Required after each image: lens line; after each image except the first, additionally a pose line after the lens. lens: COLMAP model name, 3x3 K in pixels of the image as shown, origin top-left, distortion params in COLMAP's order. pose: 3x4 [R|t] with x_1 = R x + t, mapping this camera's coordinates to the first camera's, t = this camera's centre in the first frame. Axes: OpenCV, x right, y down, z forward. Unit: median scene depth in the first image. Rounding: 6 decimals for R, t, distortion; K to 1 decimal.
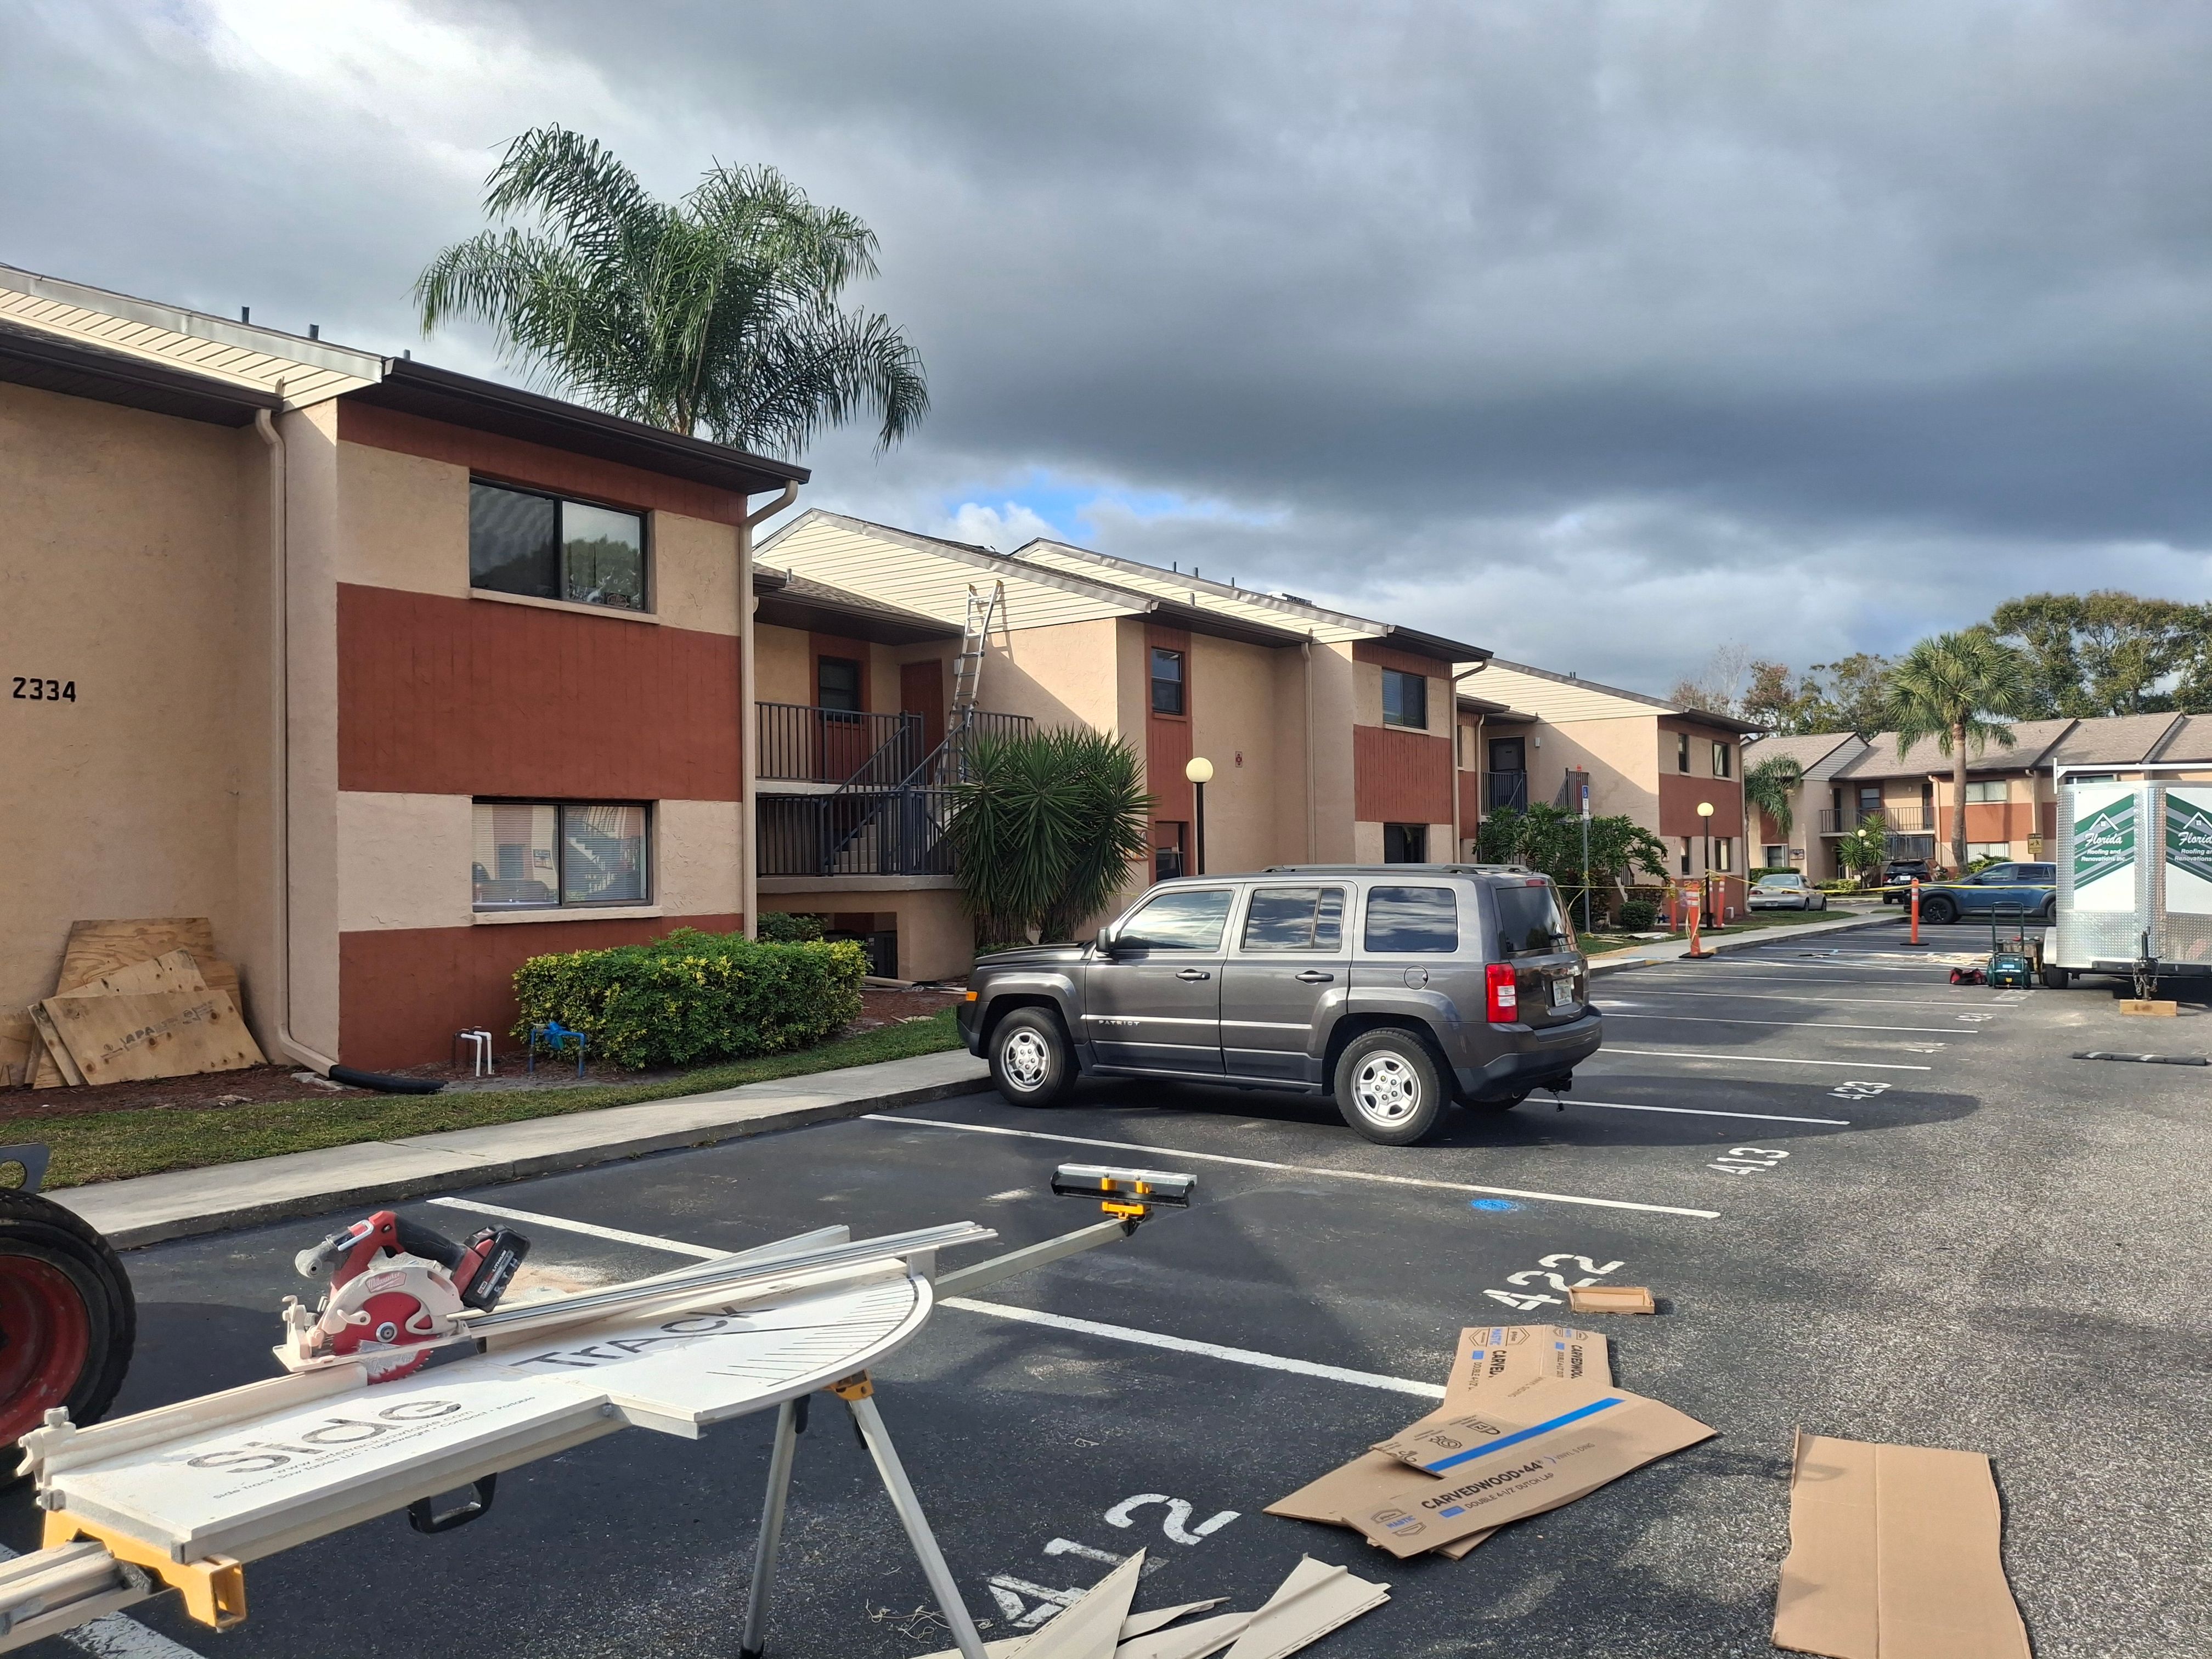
lens RADIAL K [[1653.2, 0, 1099.8], [0, 1653.2, 829.0], [0, 0, 1]] dist [0.042734, 0.001688]
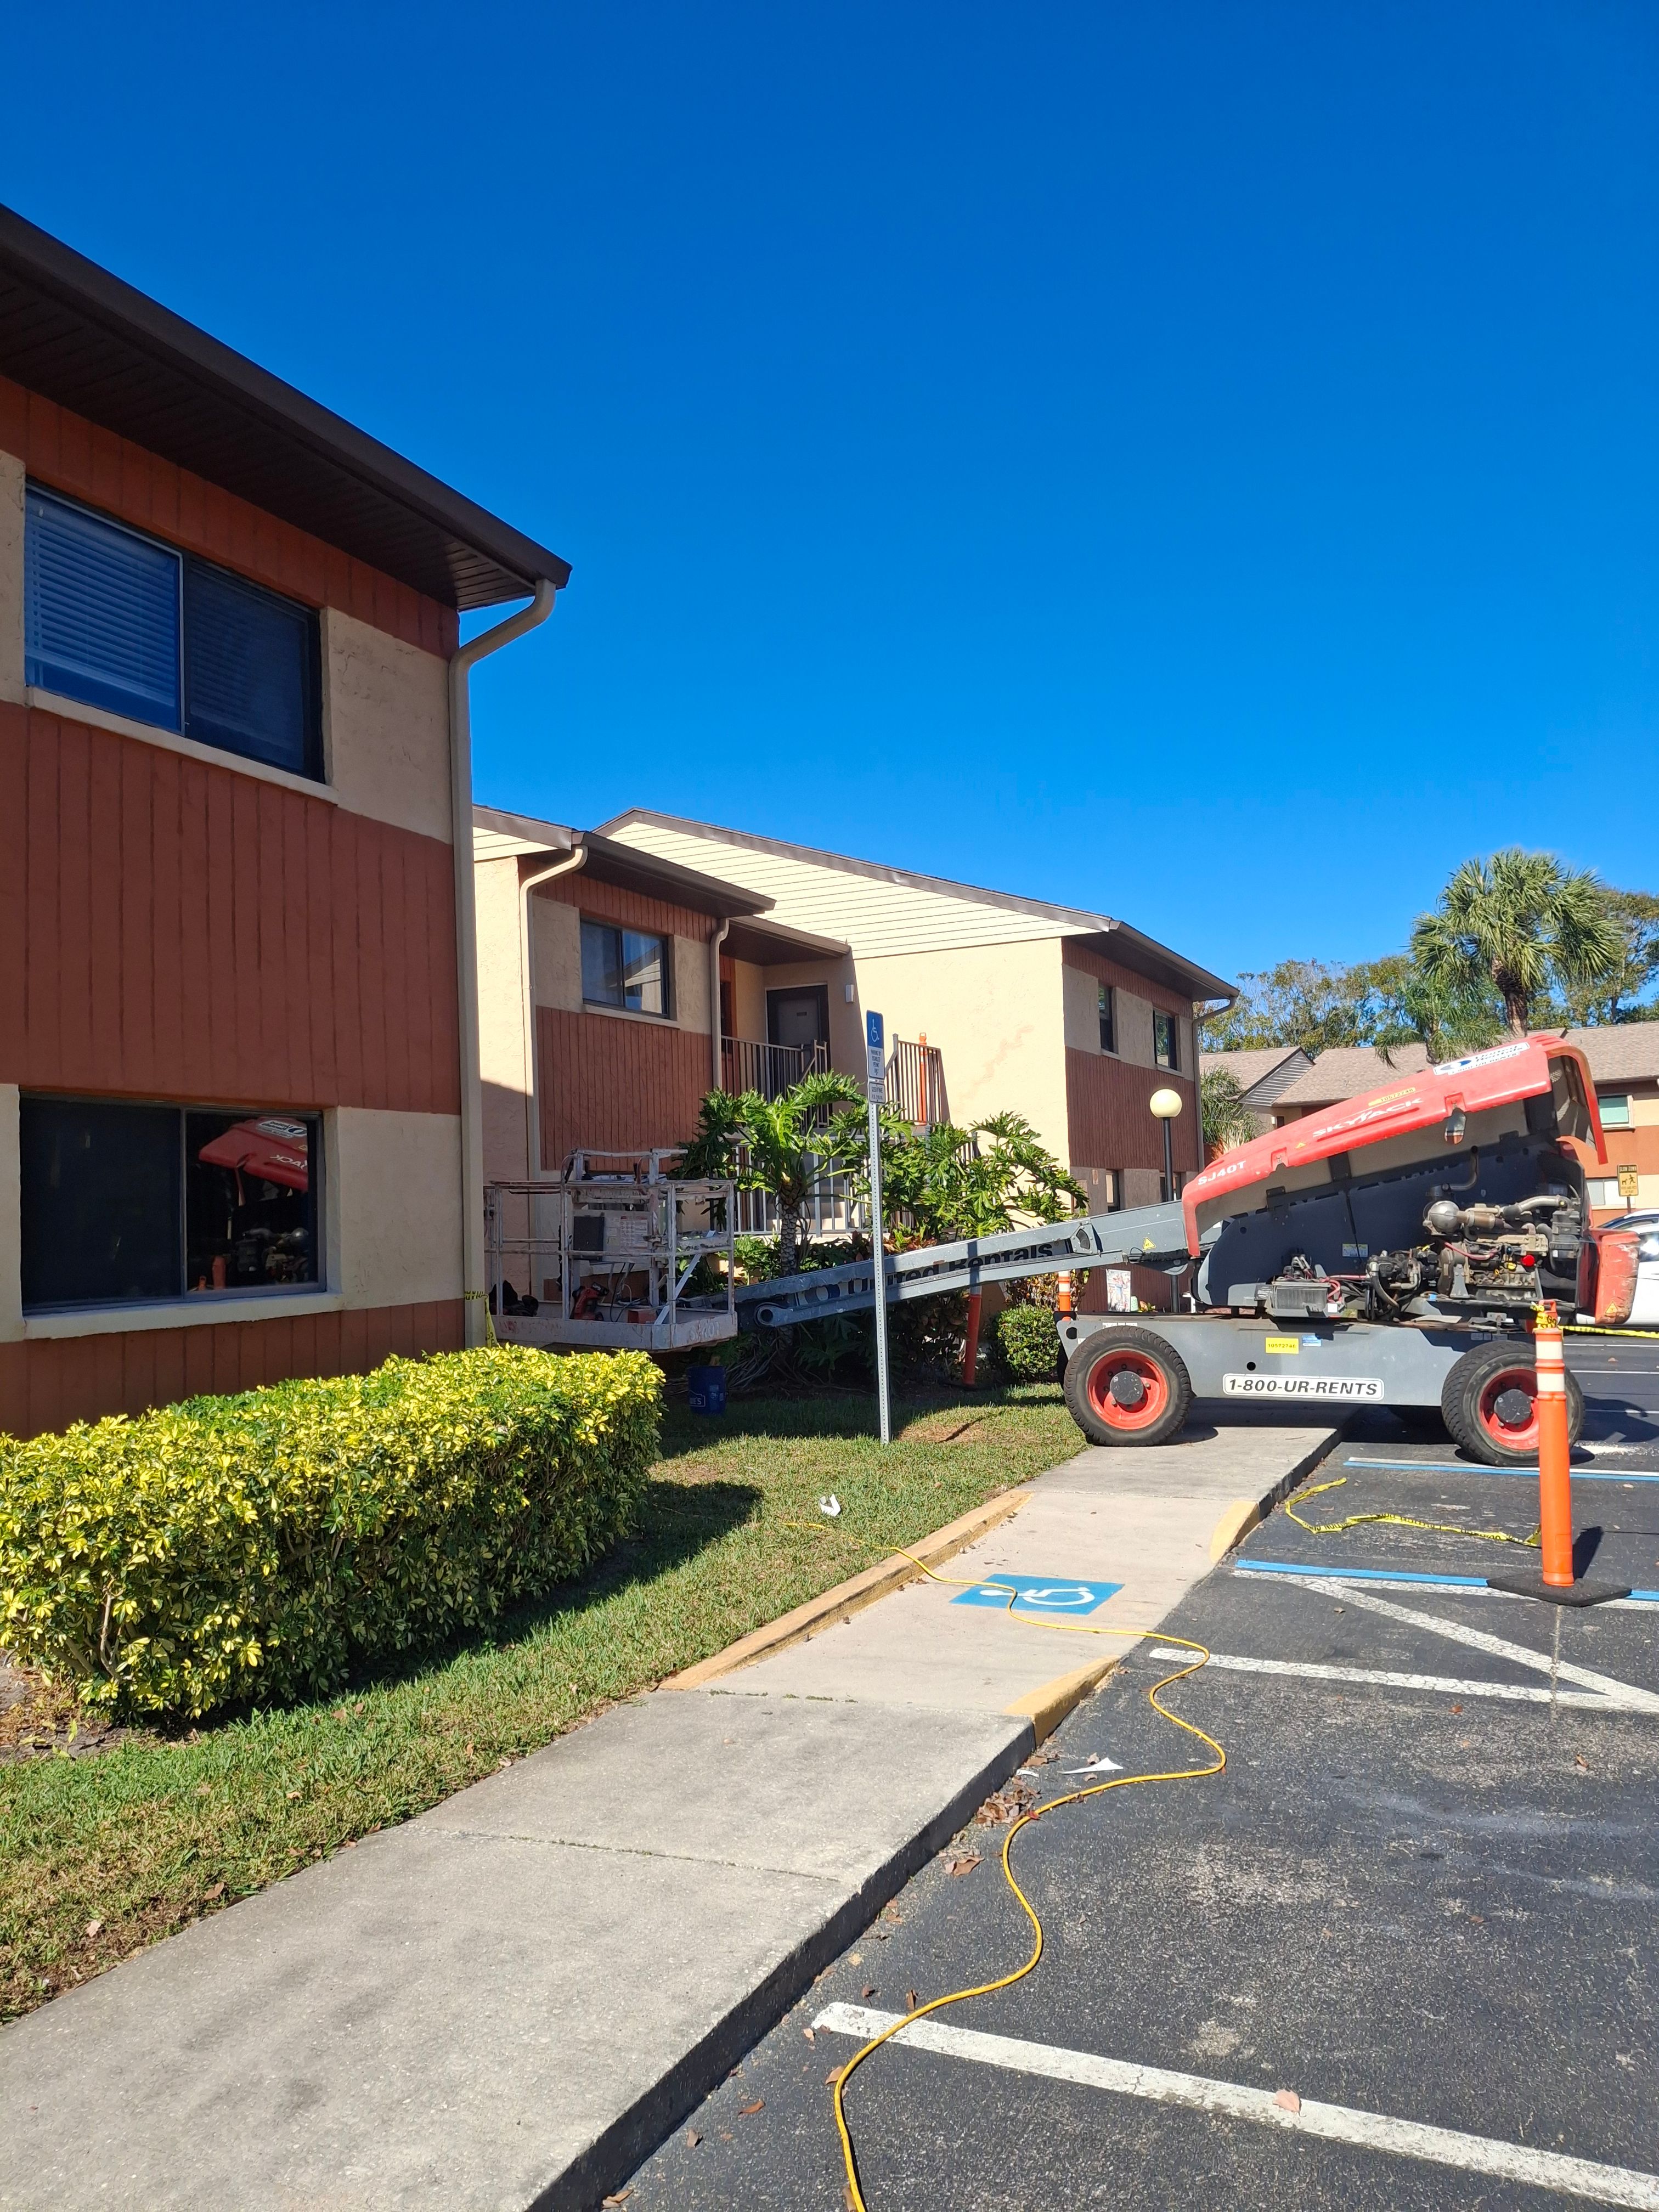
lens RADIAL K [[1653.2, 0, 829.5], [0, 1653.2, 1106.0], [0, 0, 1]] dist [0.042734, 0.001688]
pose [[0.982676, 0.011358, 0.184982, 0.158692], [-0.003706, 0.999125, -0.041657, 0.006489], [-0.185294, 0.040249, 0.981859, 0.477128]]
